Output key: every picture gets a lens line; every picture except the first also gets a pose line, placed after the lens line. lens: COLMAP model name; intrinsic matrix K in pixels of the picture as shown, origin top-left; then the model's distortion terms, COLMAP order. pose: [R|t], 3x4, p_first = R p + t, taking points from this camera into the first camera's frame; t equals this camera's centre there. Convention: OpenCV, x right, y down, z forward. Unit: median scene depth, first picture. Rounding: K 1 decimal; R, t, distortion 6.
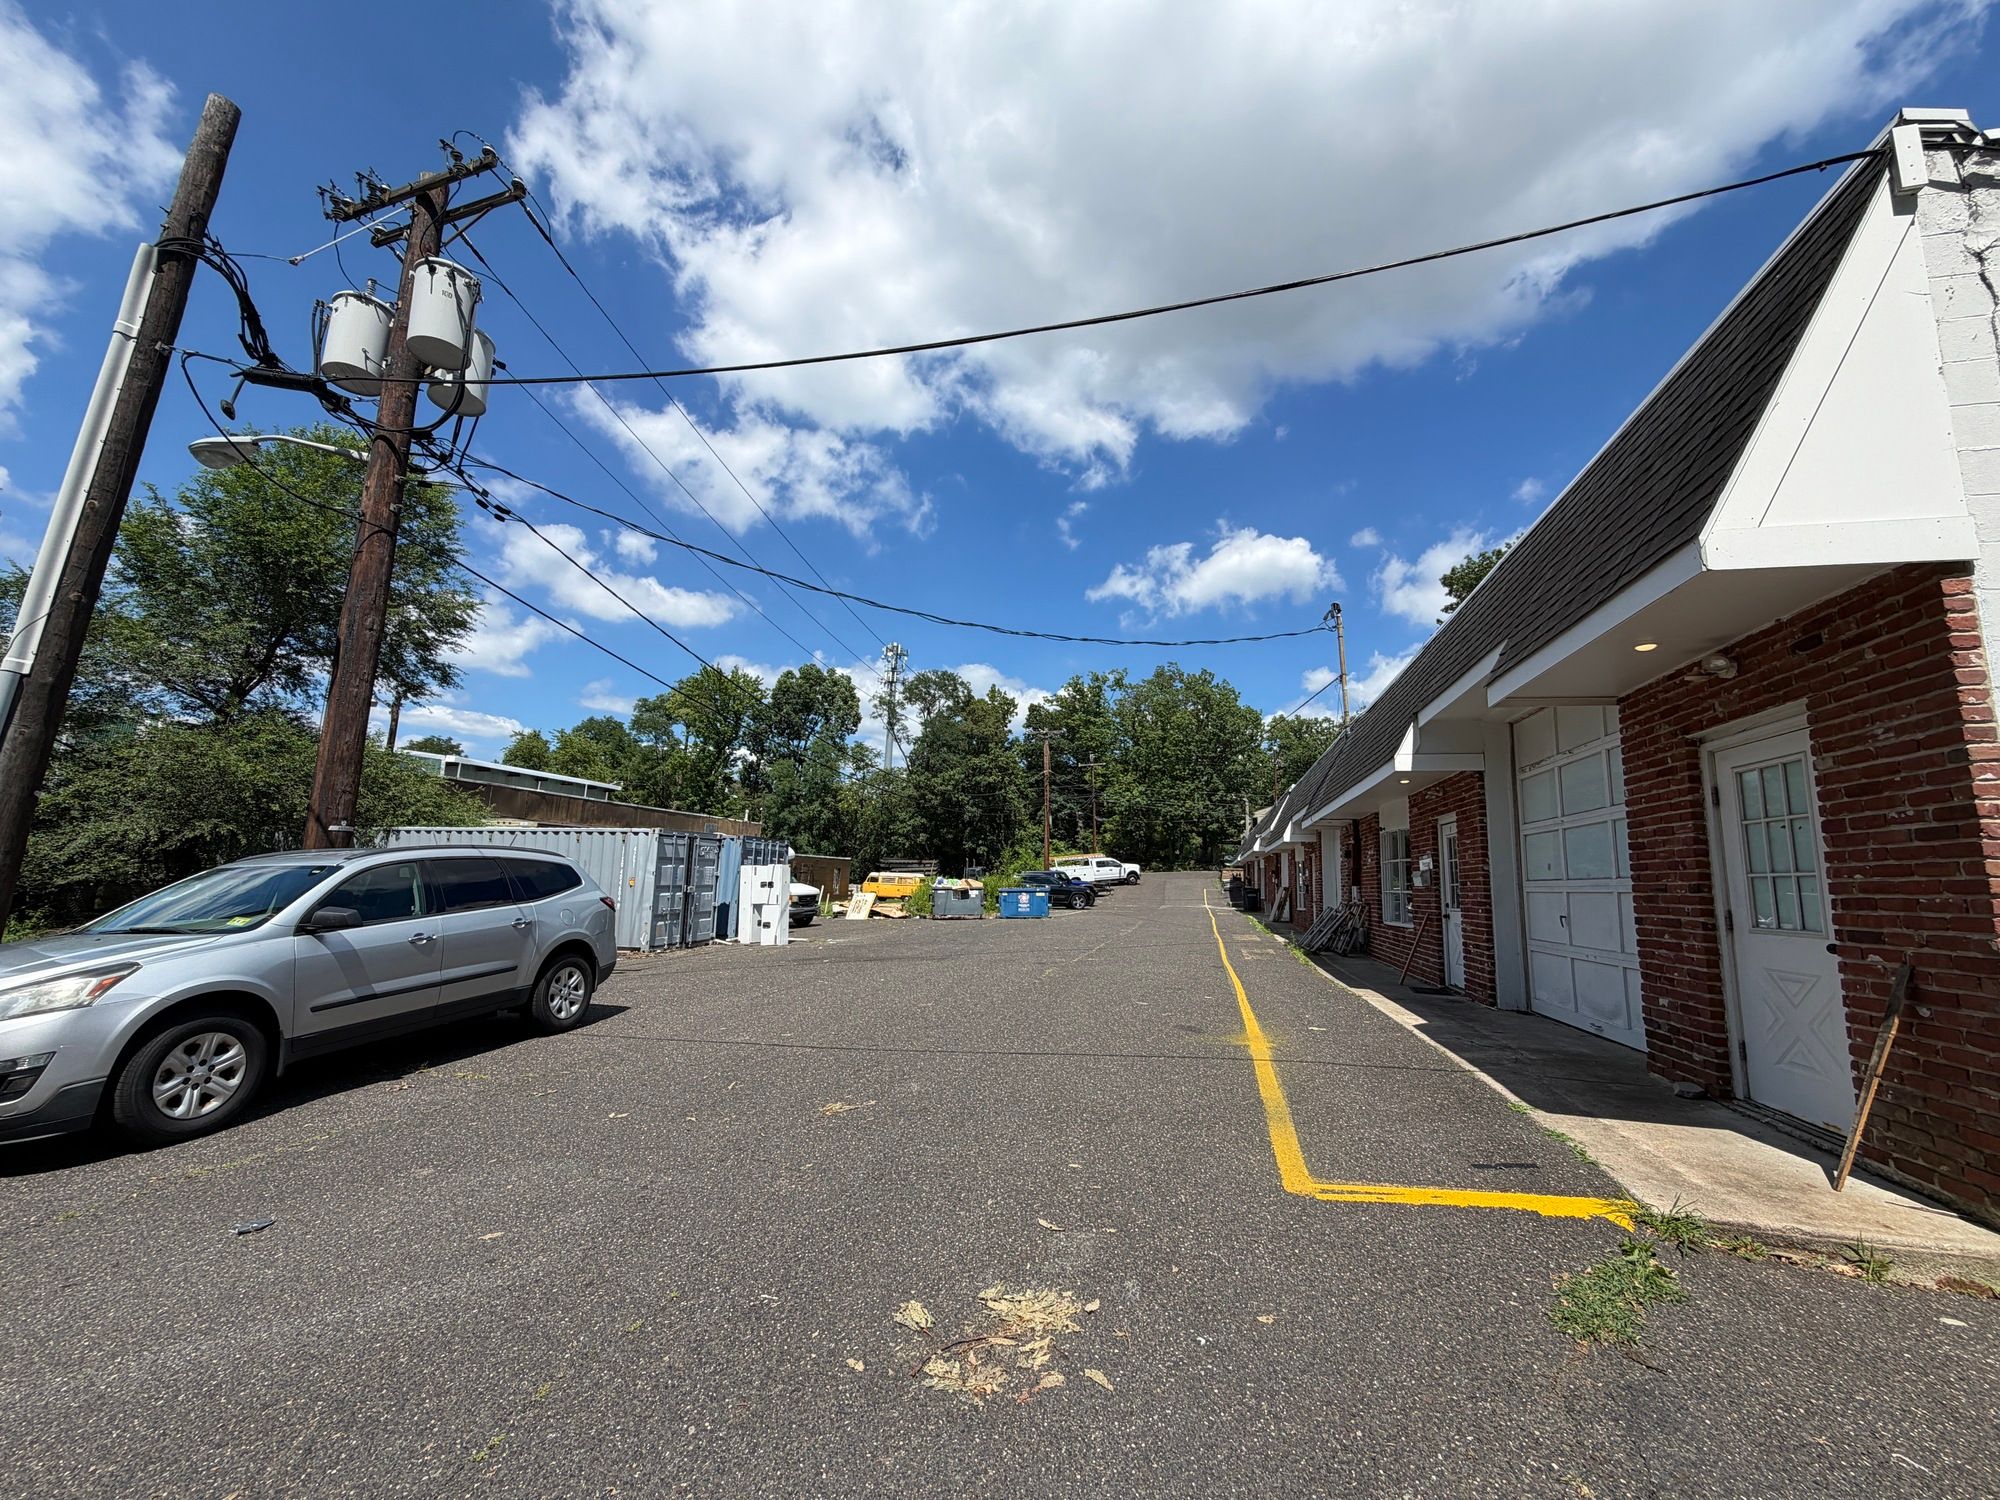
lens RADIAL K [[799.3, 0, 993.3], [0, 799.3, 754.7], [0, 0, 1]] dist [0.000117, 0.000247]
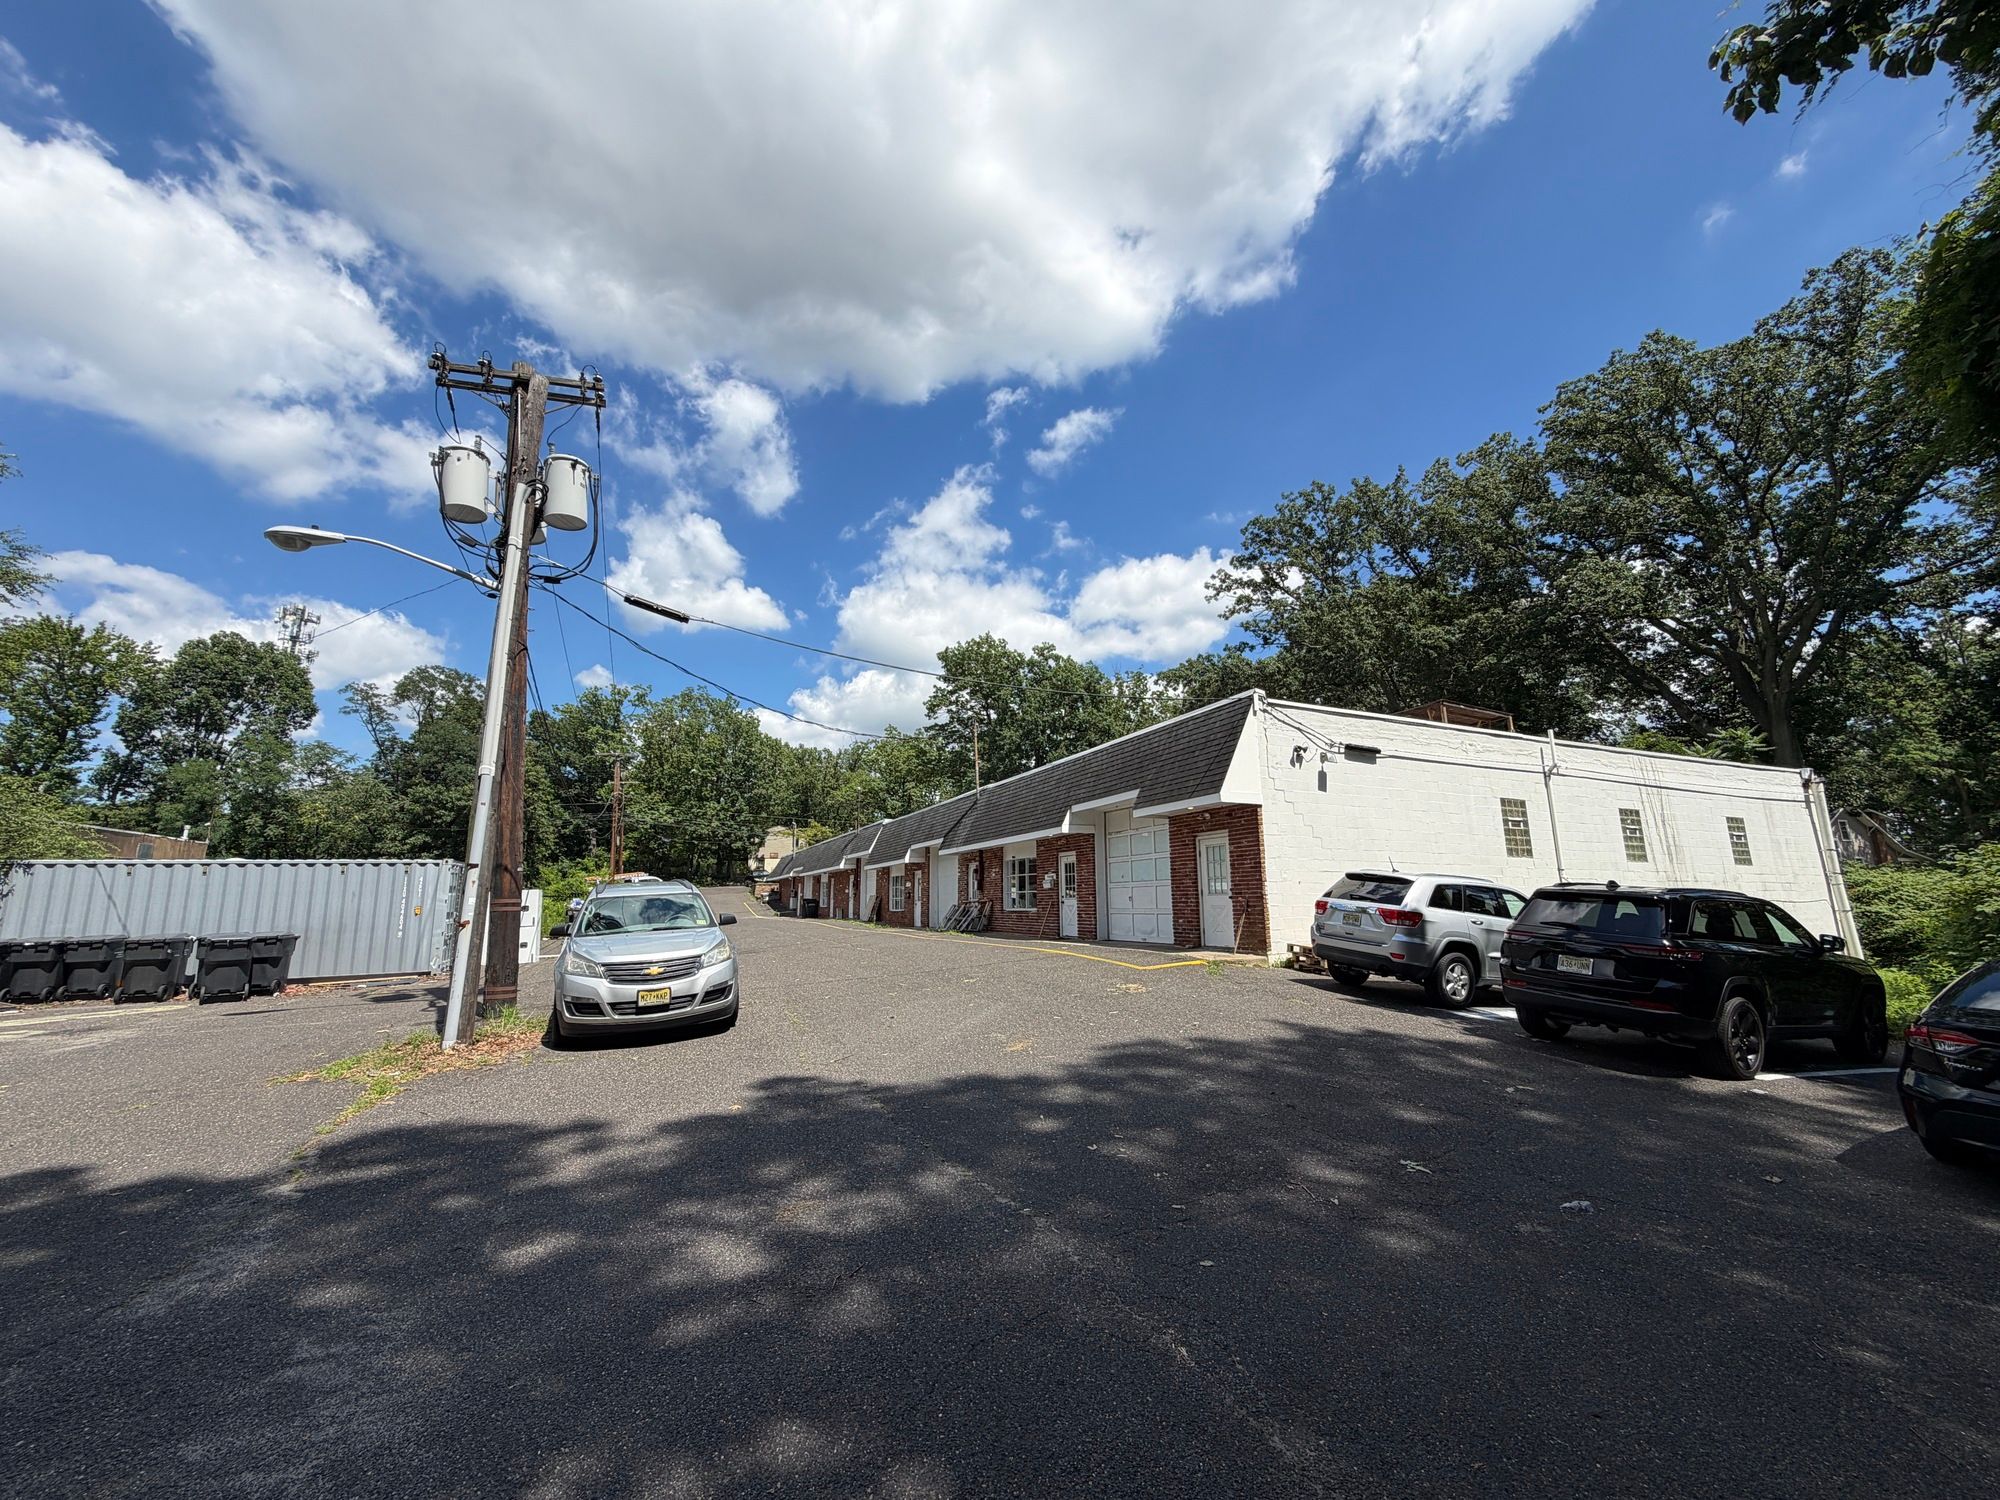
lens RADIAL K [[799.3, 0, 1005.8], [0, 799.3, 743.5], [0, 0, 1]] dist [0.000117, 0.000247]
pose [[0.780927, 0.080669, 0.619391, -0.124078], [-0.060862, 0.996734, -0.053079, -0.012250], [-0.621650, 0.003754, 0.783286, -0.073701]]
